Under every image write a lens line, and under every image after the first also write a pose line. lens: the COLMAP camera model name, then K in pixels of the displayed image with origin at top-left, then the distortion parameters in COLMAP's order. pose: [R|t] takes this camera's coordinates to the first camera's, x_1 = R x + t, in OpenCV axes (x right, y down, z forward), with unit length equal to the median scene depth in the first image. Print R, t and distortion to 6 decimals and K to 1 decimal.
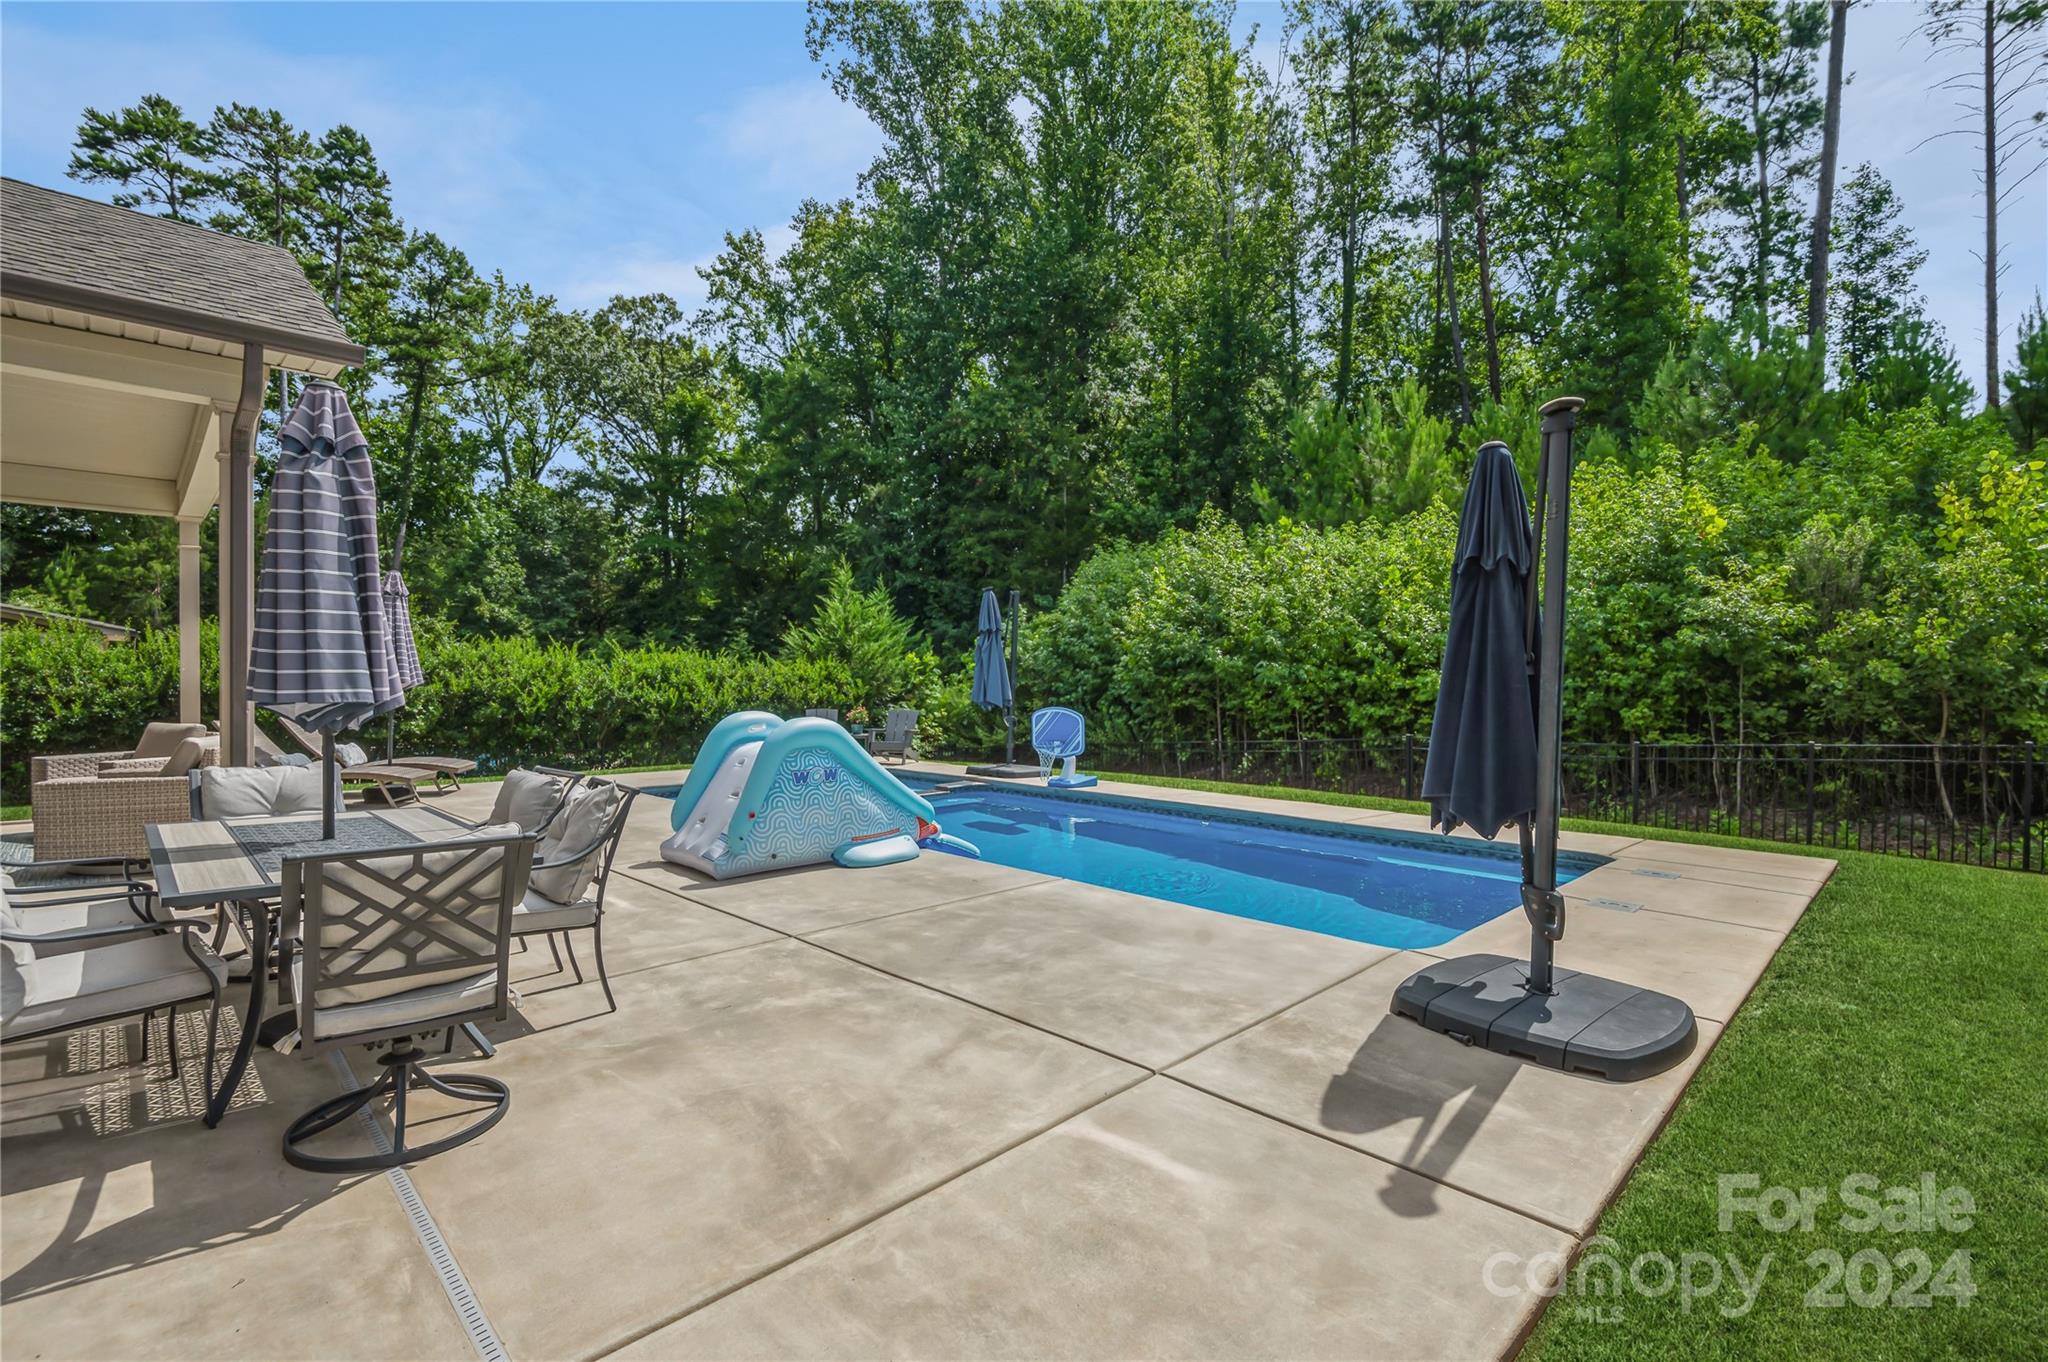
lens RADIAL K [[925.0, 0, 1024.0], [0, 925.0, 681.0], [0, 0, 1]] dist [-0.004071, -0.001230]
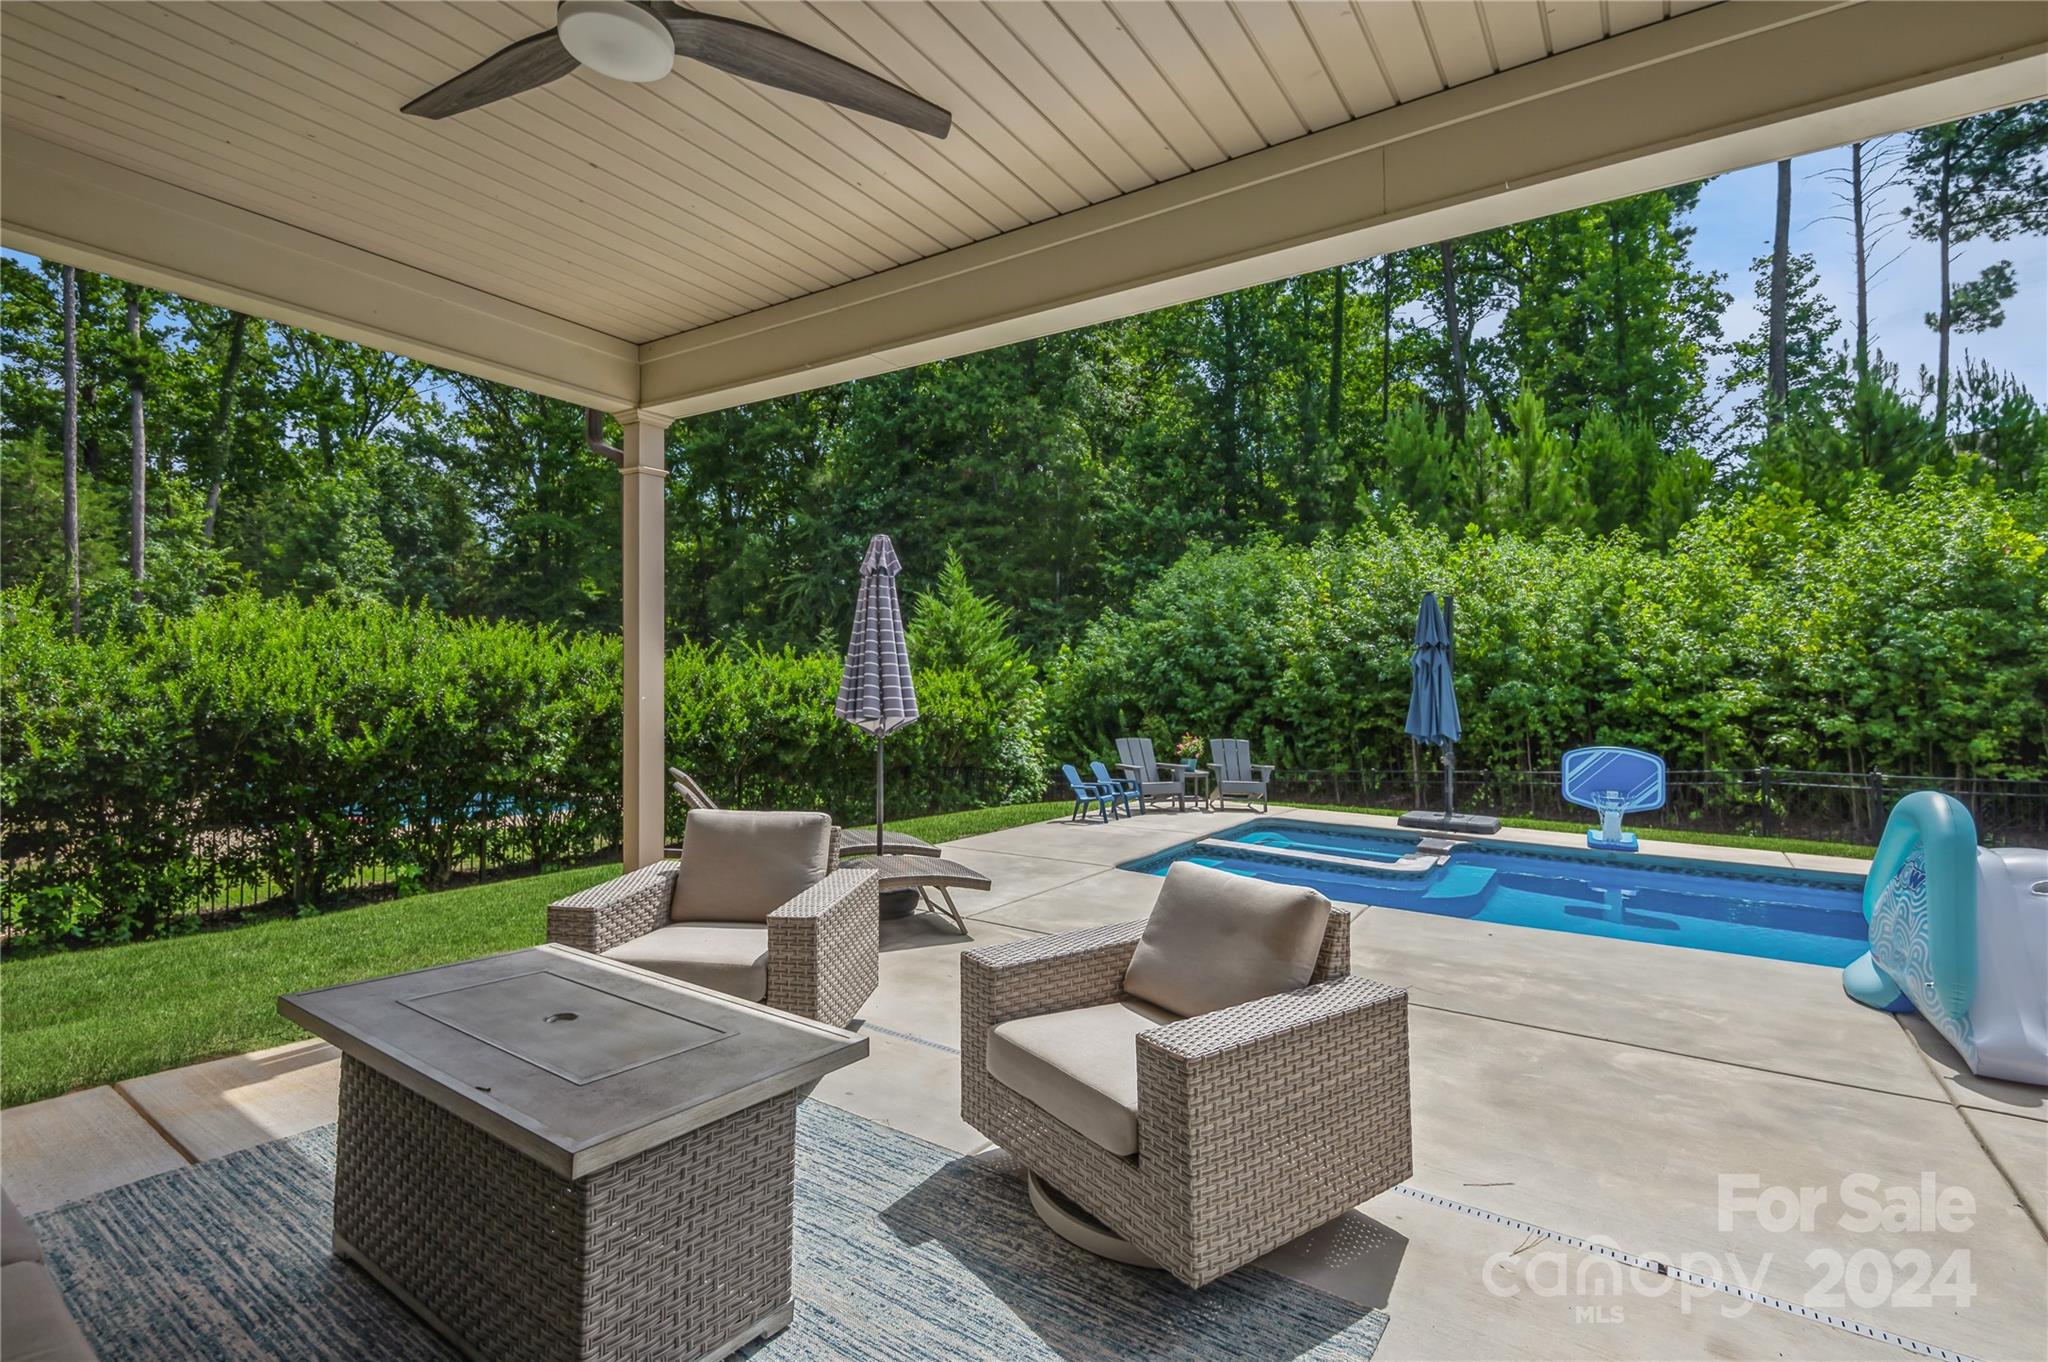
lens RADIAL K [[926.1, 0, 1026.6], [0, 926.1, 656.4], [0, 0, 1]] dist [0.000247, -0.008025]
pose [[0.978375, 0.017351, 0.206110, -0.382180], [-0.011700, 0.999522, -0.028602, -0.013384], [-0.206508, 0.025572, 0.978111, 0.195738]]
